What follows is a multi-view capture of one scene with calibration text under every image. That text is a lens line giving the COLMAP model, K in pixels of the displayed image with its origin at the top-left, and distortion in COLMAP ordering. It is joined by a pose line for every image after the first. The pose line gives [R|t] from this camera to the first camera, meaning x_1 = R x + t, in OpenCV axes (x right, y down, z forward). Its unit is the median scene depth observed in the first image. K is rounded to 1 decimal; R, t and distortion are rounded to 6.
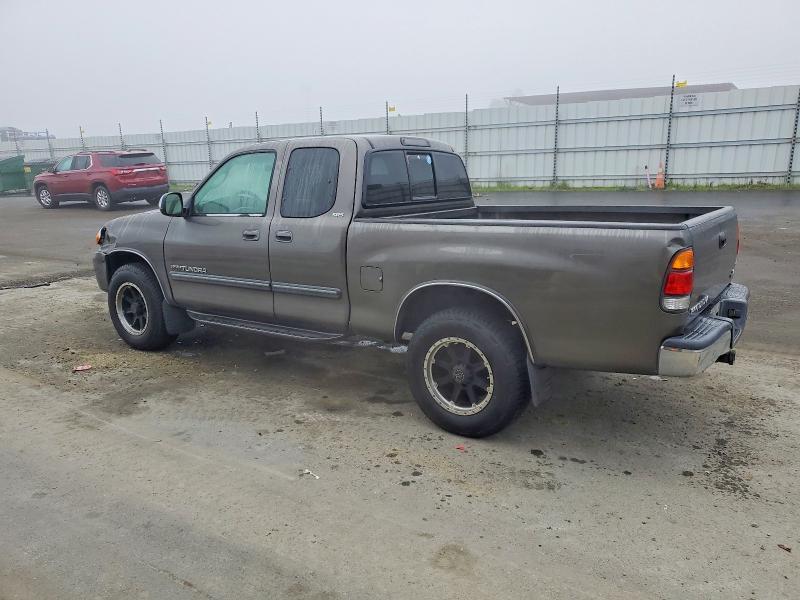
lens RADIAL K [[608.6, 0, 400.0], [0, 608.6, 300.0], [0, 0, 1]] dist [0.032395, -0.002479]
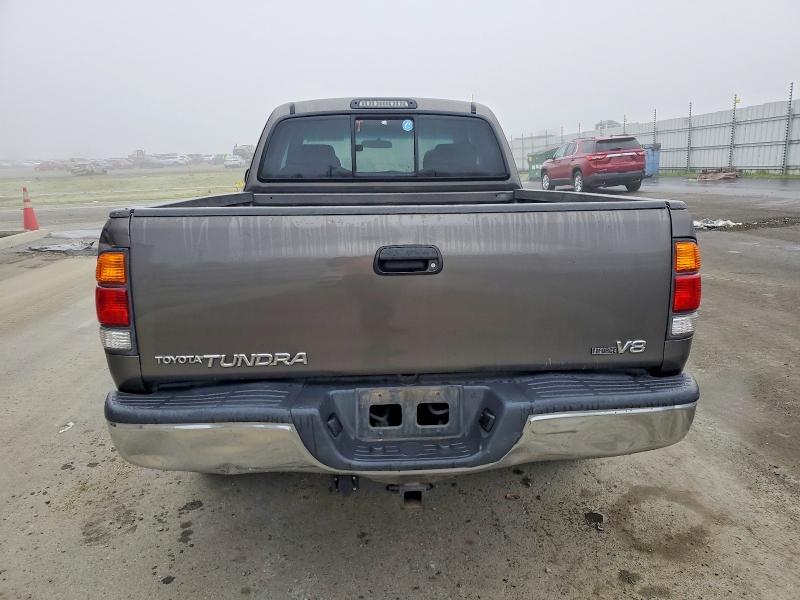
lens RADIAL K [[608.6, 0, 400.0], [0, 608.6, 300.0], [0, 0, 1]] dist [0.032395, -0.002479]
pose [[0.633329, 0.172321, -0.754453, 0.665789], [-0.158486, 0.983112, 0.091505, -0.080488], [0.757480, 0.061617, 0.649944, 0.497956]]
